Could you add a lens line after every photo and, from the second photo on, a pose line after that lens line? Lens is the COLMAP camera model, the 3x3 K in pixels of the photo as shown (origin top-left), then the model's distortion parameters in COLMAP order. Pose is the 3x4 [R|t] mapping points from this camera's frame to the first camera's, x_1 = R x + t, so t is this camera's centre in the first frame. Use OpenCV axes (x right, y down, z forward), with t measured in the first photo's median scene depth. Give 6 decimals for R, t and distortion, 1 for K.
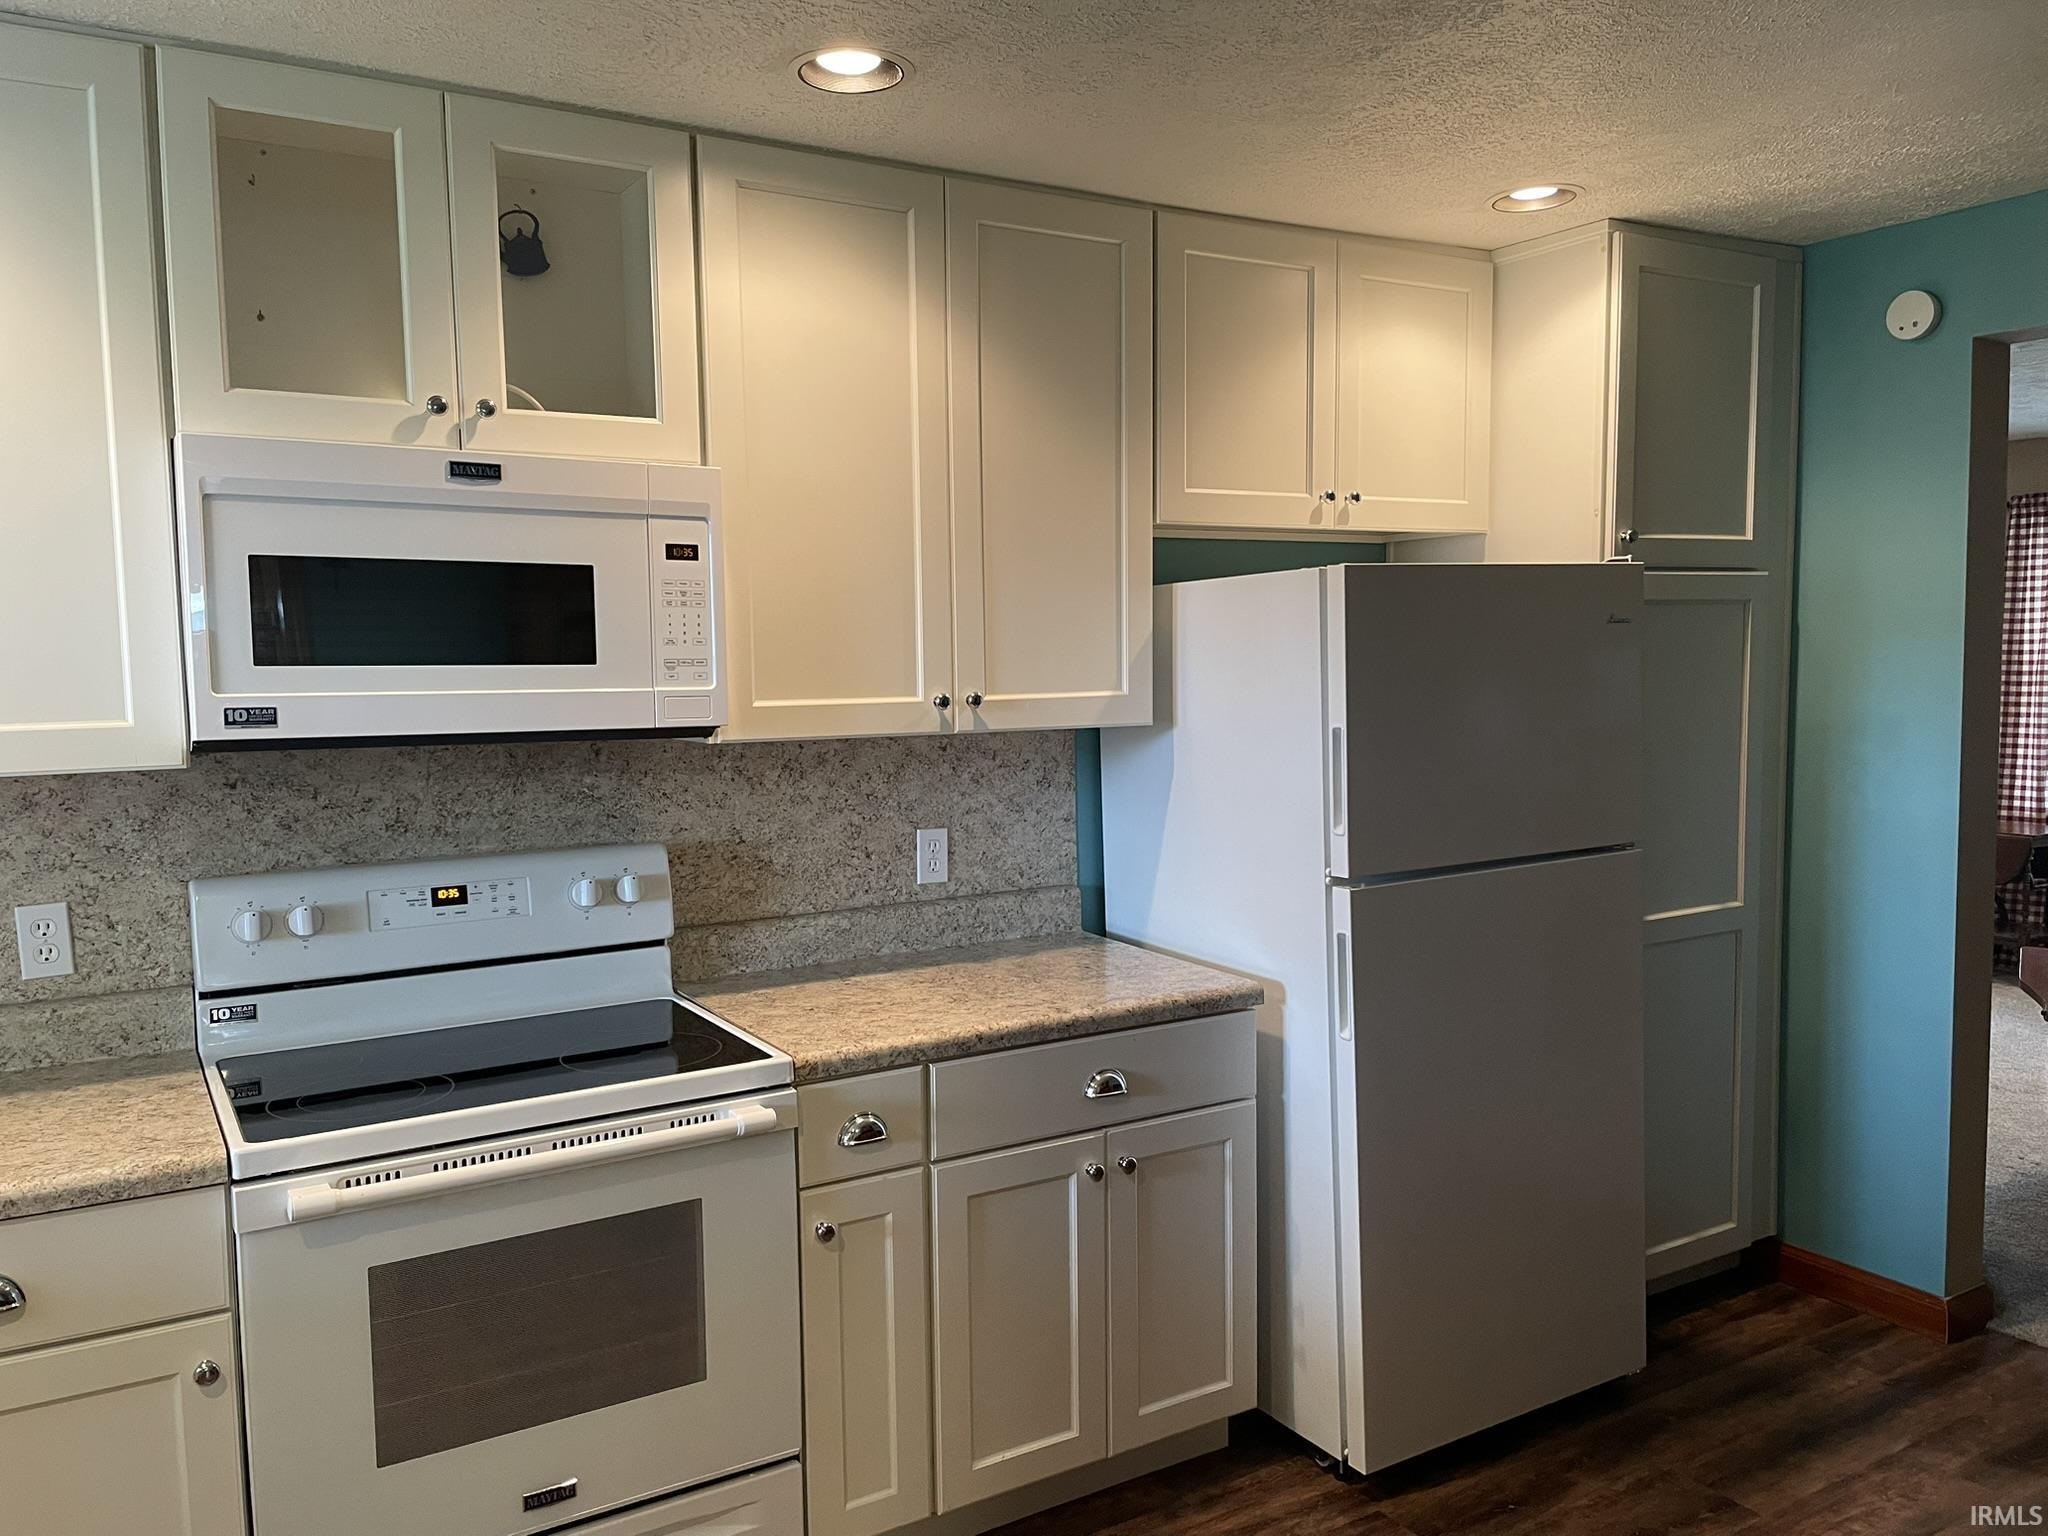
lens RADIAL K [[1536.3, 0, 1013.9], [0, 1536.3, 783.7], [0, 0, 1]] dist [0.102514, -0.131198]
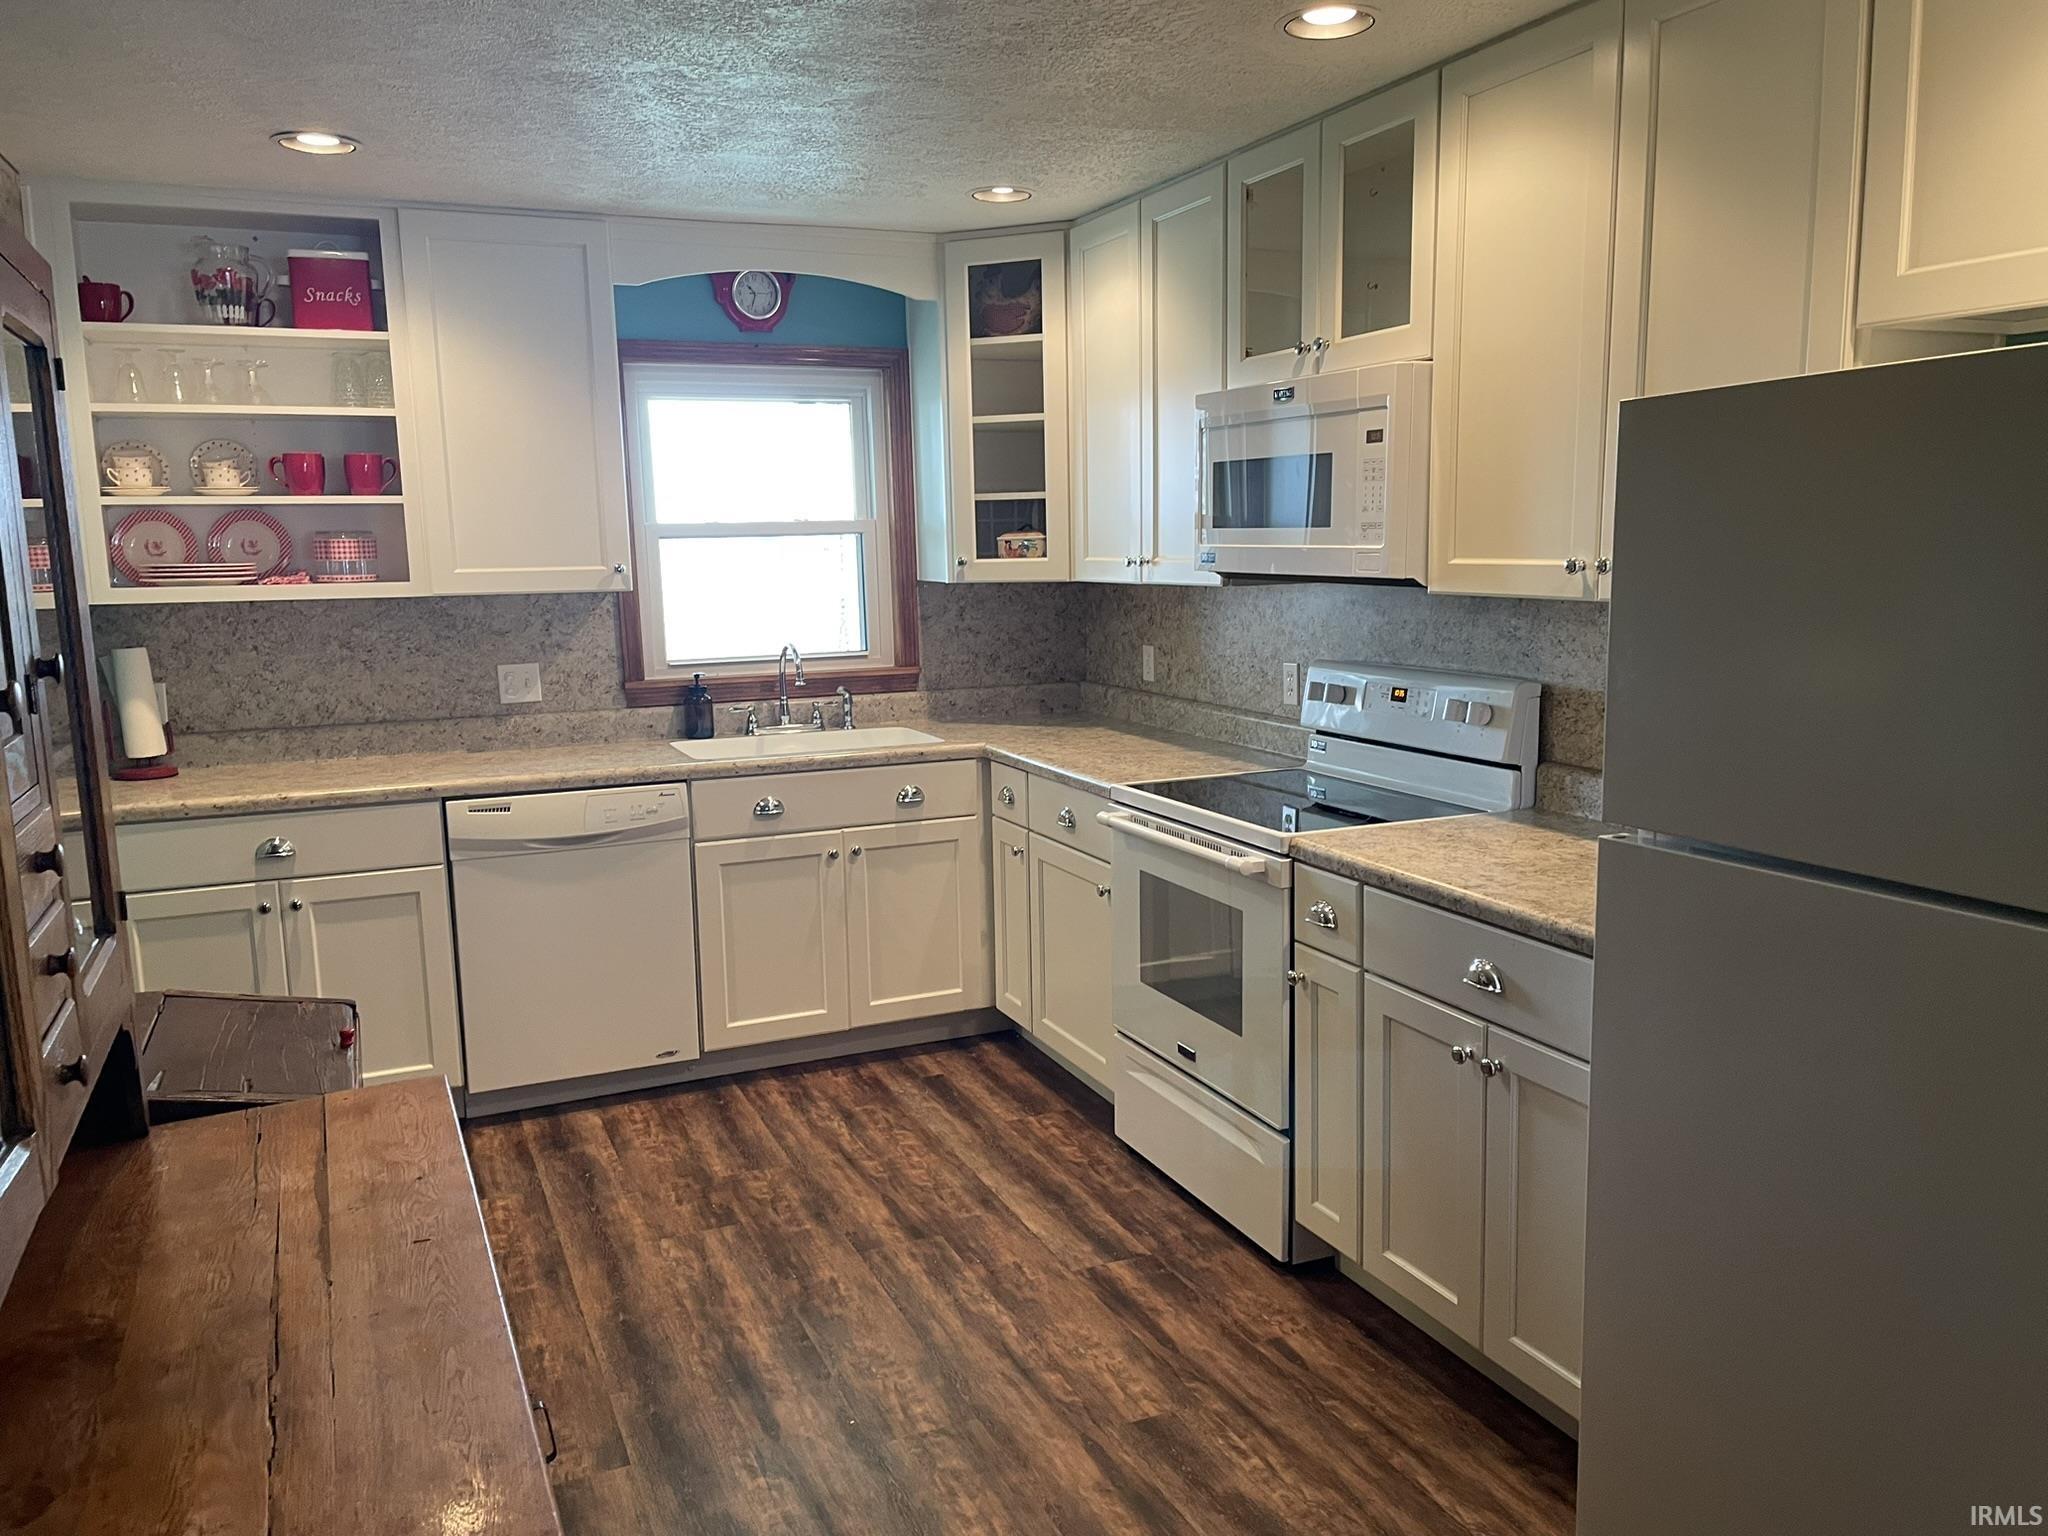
lens RADIAL K [[1536.3, 0, 1013.9], [0, 1536.3, 783.7], [0, 0, 1]] dist [0.102514, -0.131198]
pose [[-0.125231, 0.177225, -0.976170, 0.886340], [-0.064415, 0.980388, 0.186254, -0.071899], [0.990034, 0.086205, -0.111359, 0.706478]]
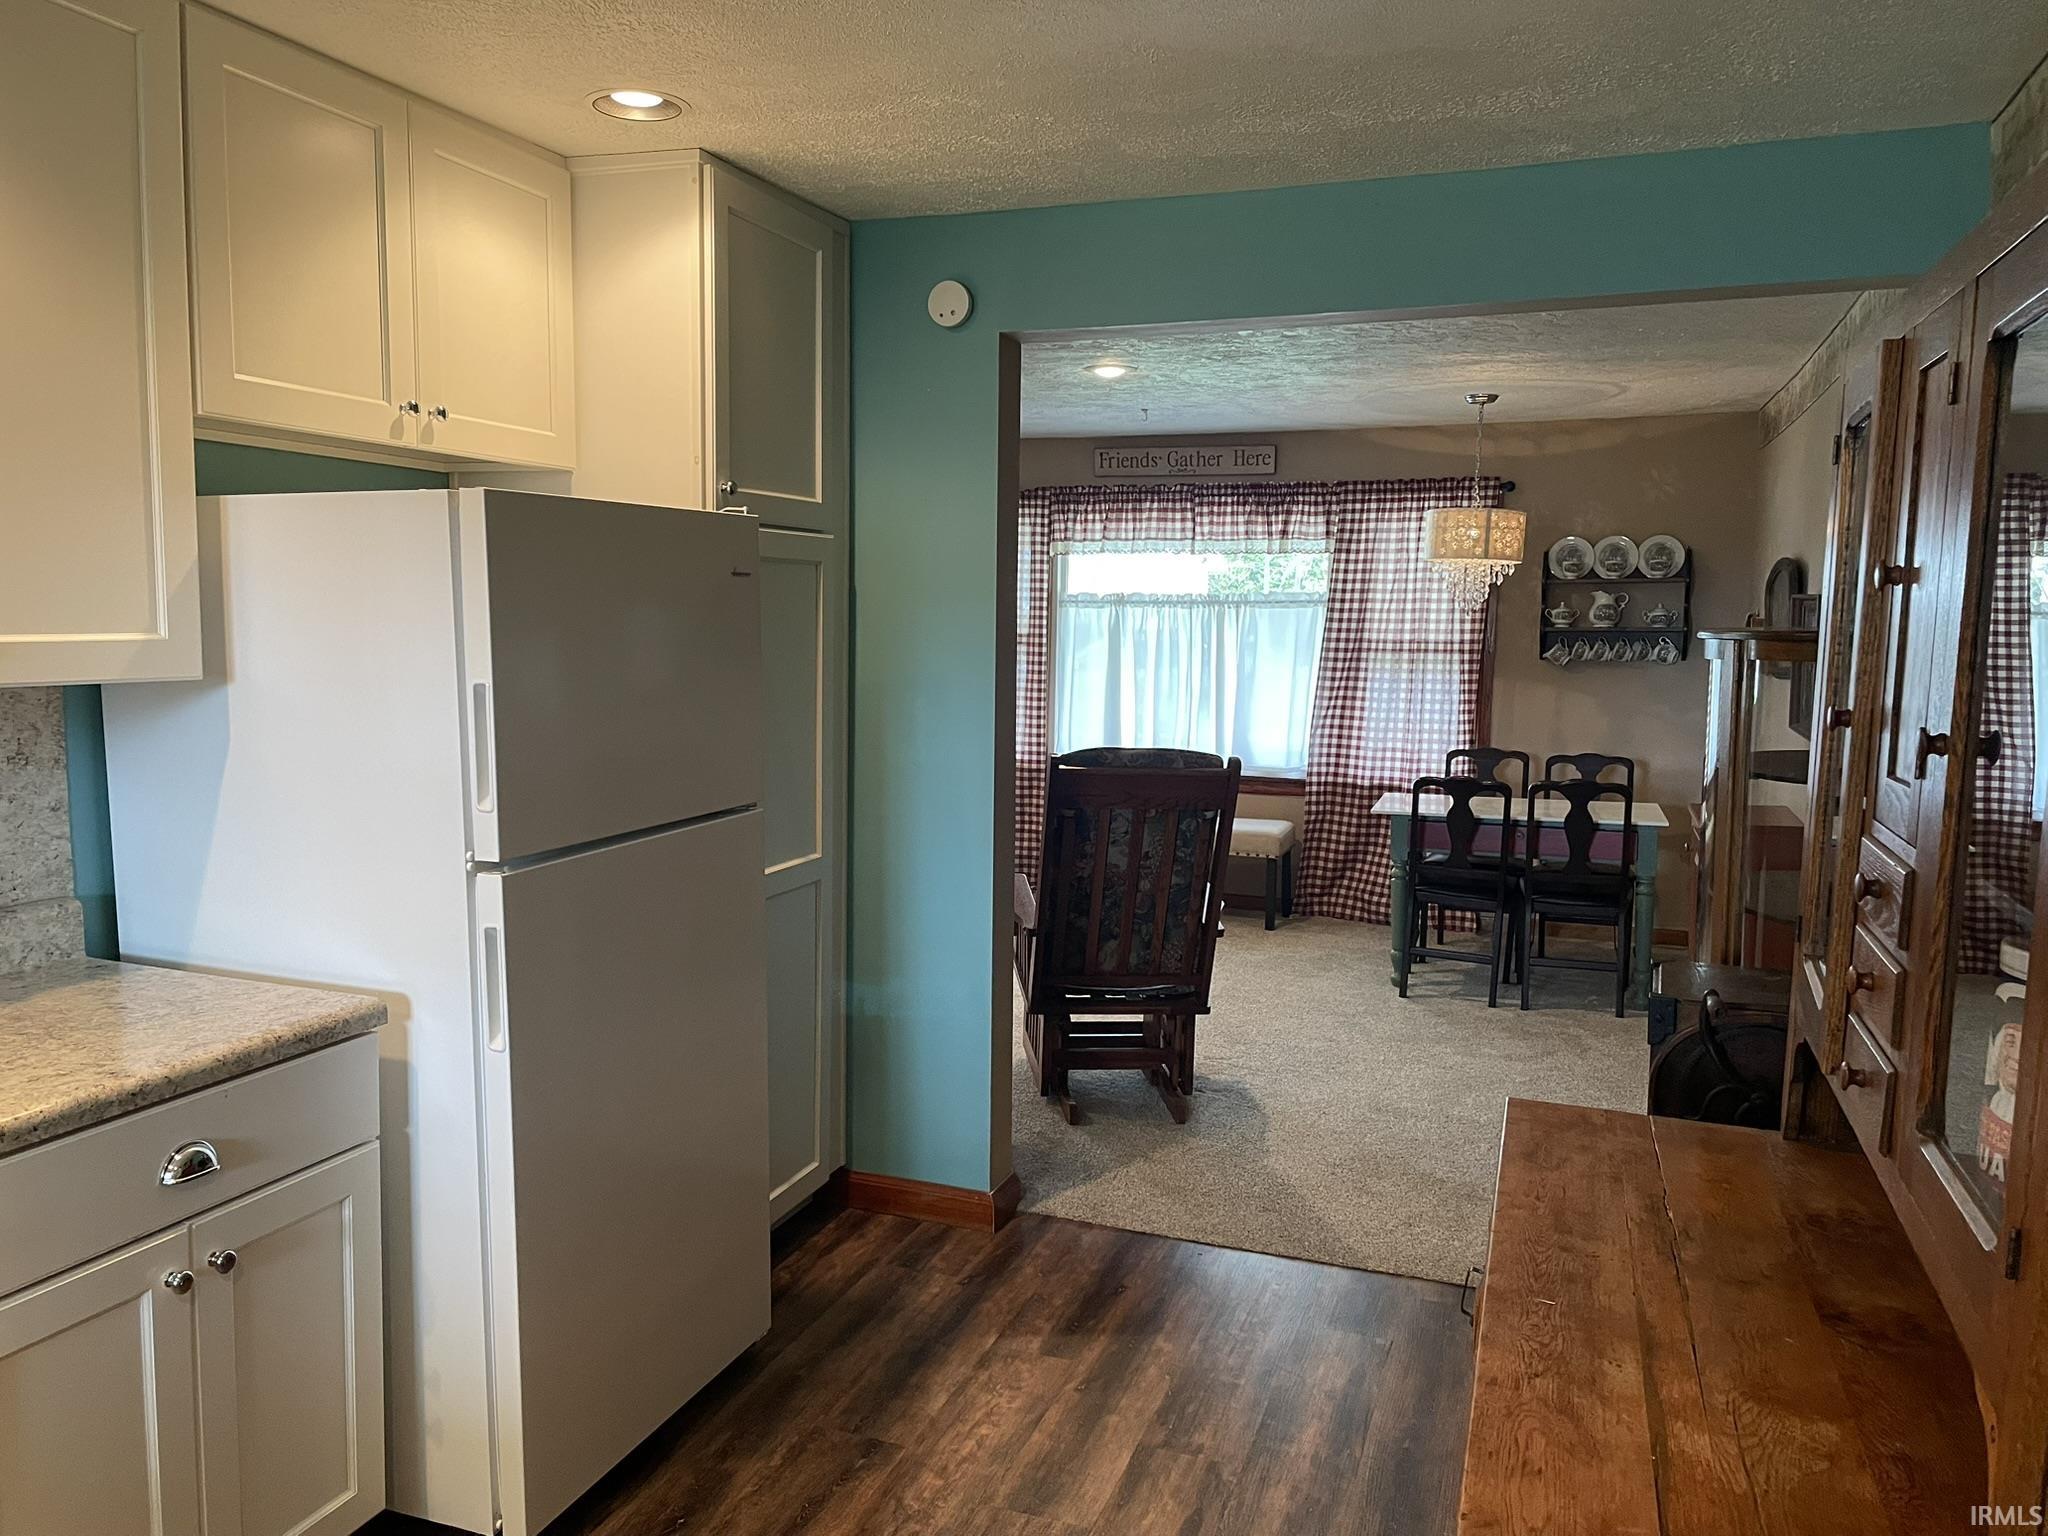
lens RADIAL K [[1536.3, 0, 1013.9], [0, 1536.3, 783.7], [0, 0, 1]] dist [0.102514, -0.131198]
pose [[0.779588, -0.041204, 0.624936, -0.083053], [0.023858, 0.999063, 0.036109, -0.005166], [-0.625838, -0.013240, 0.779840, 0.141876]]
